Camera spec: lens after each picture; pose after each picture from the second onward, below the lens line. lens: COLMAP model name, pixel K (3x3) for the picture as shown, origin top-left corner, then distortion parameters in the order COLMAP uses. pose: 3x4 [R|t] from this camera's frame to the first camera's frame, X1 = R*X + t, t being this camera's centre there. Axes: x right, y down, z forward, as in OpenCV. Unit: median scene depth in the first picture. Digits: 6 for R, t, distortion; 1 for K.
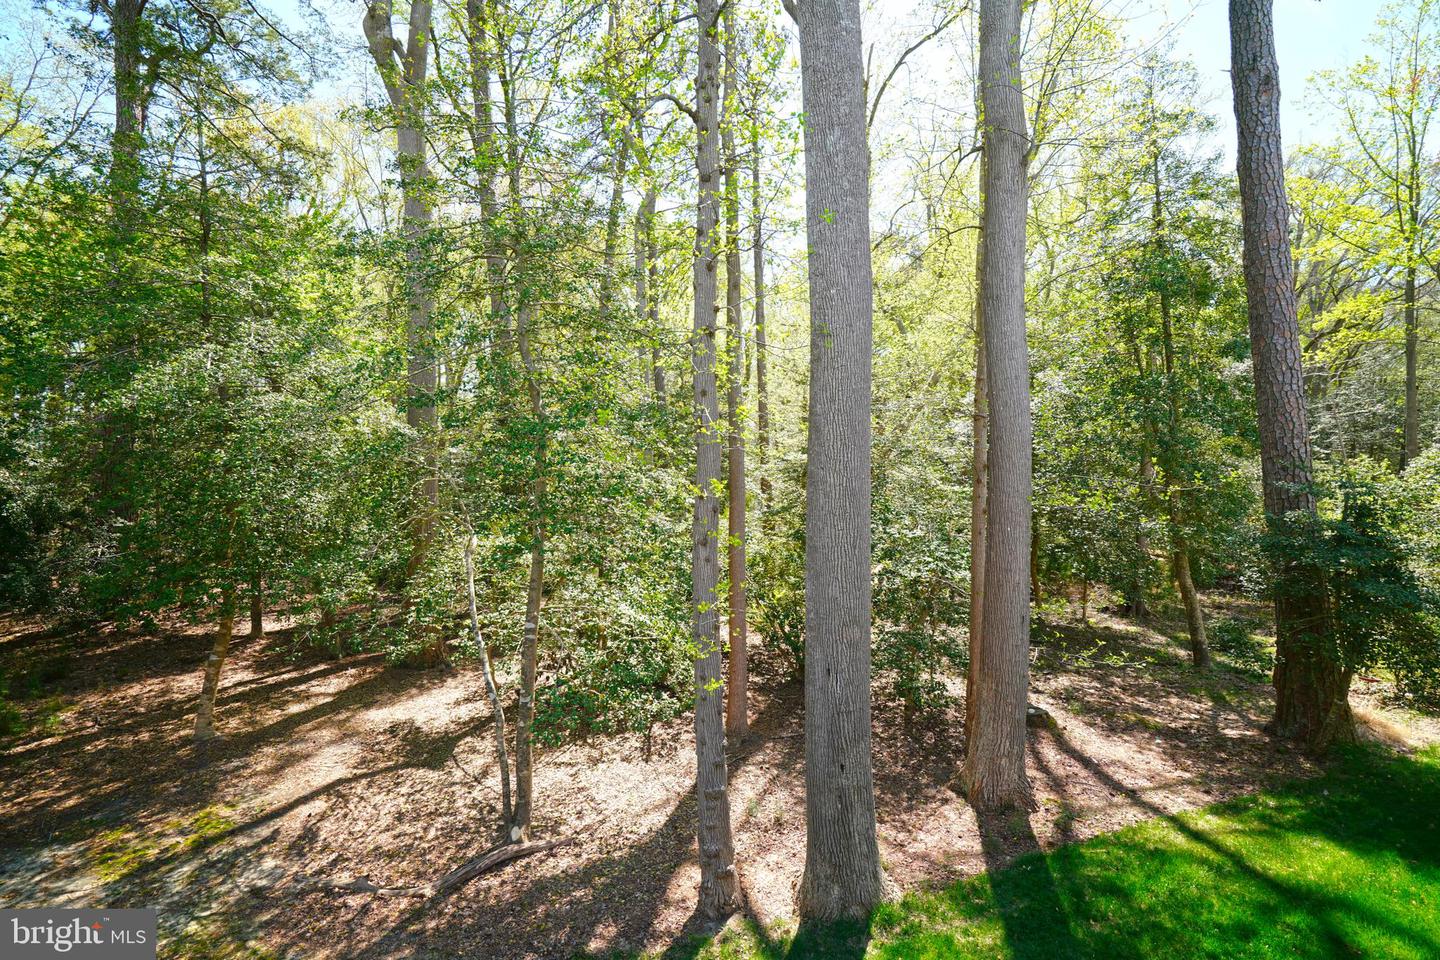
lens RADIAL K [[647.7, 0, 709.4], [0, 647.7, 477.5], [0, 0, 1]] dist [-0.012808, 0.005955]
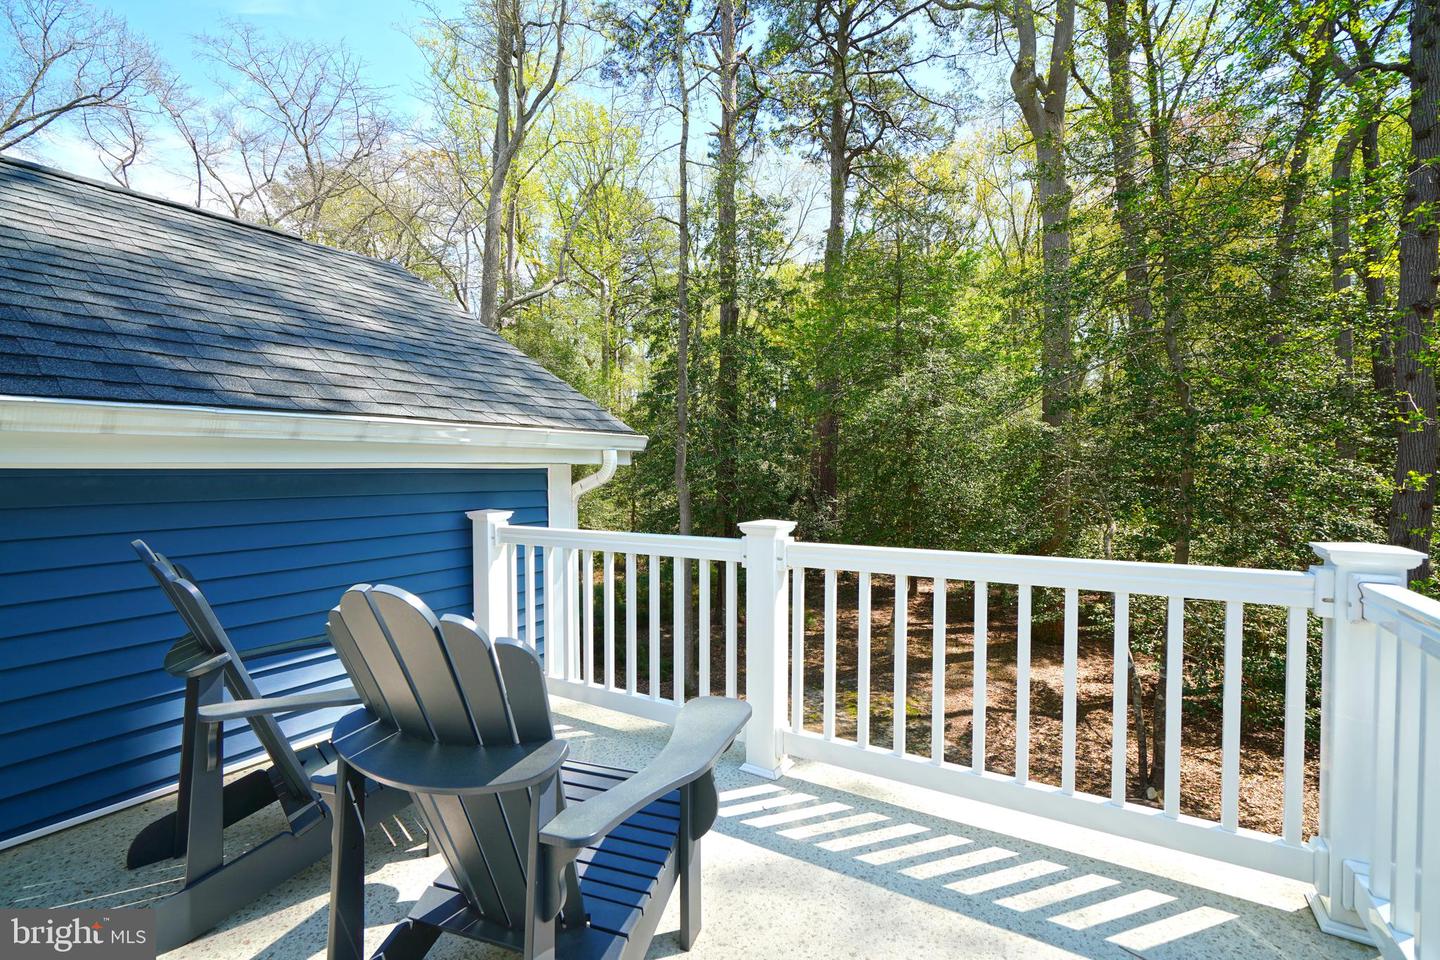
lens RADIAL K [[647.7, 0, 709.8], [0, 647.7, 478.0], [0, 0, 1]] dist [-0.012808, 0.005955]
pose [[0.632477, 0.020731, -0.774302, 0.040111], [-0.014518, 0.999783, 0.014909, 0.006742], [0.774443, 0.001812, 0.632641, -0.182500]]
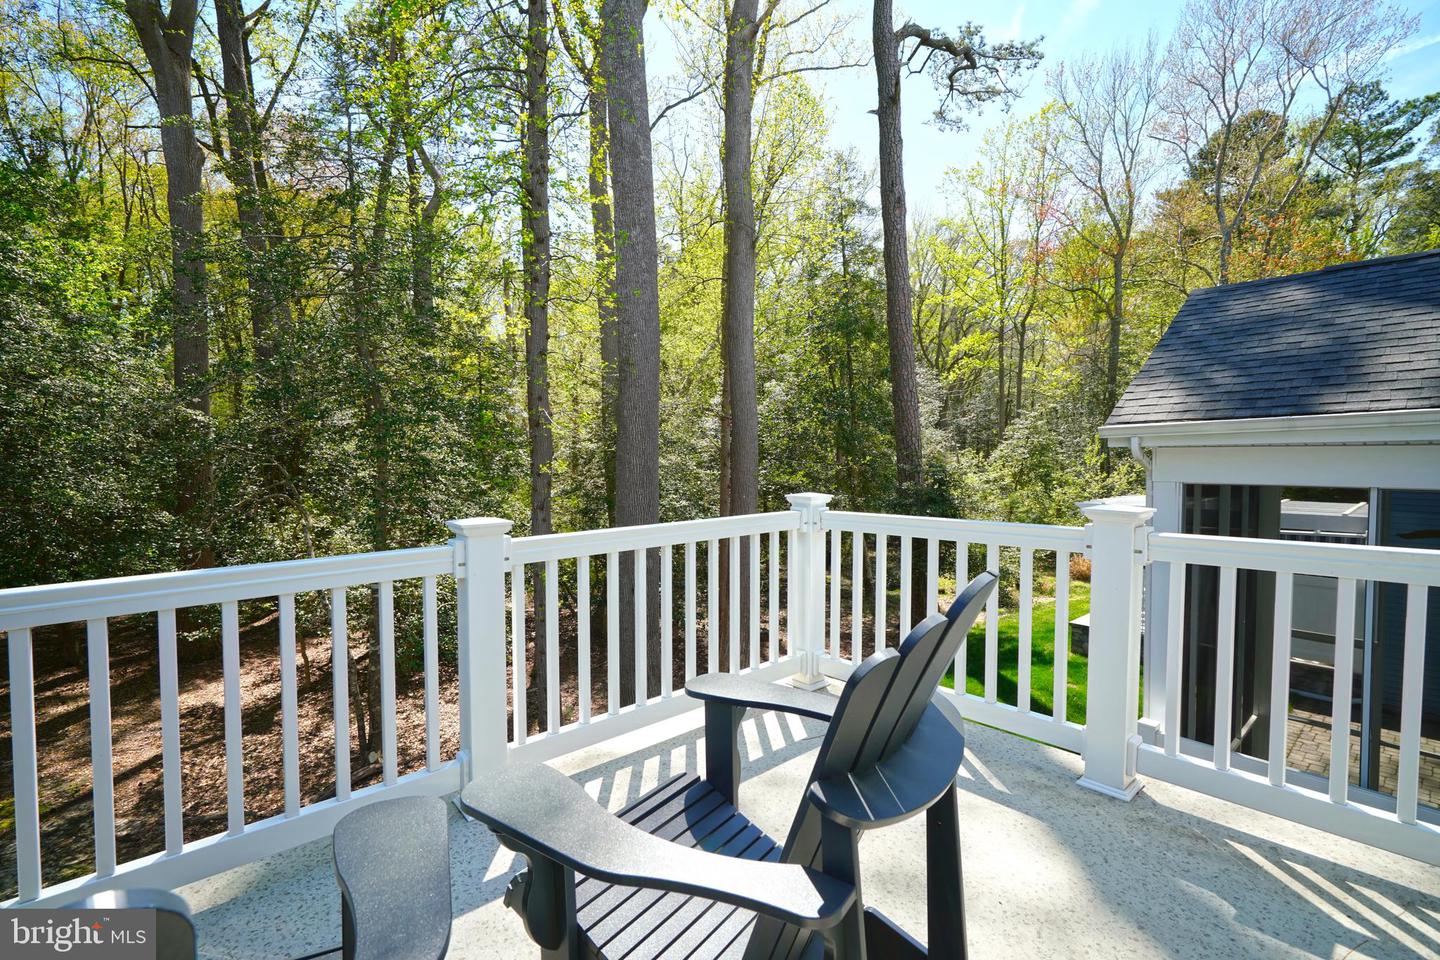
lens RADIAL K [[647.7, 0, 709.2], [0, 647.7, 489.8], [0, 0, 1]] dist [-0.012808, 0.005955]
pose [[0.930860, -0.018197, 0.364922, -0.095879], [0.006054, 0.999390, 0.034393, 0.009612], [-0.365325, -0.029806, 0.930403, -0.221561]]
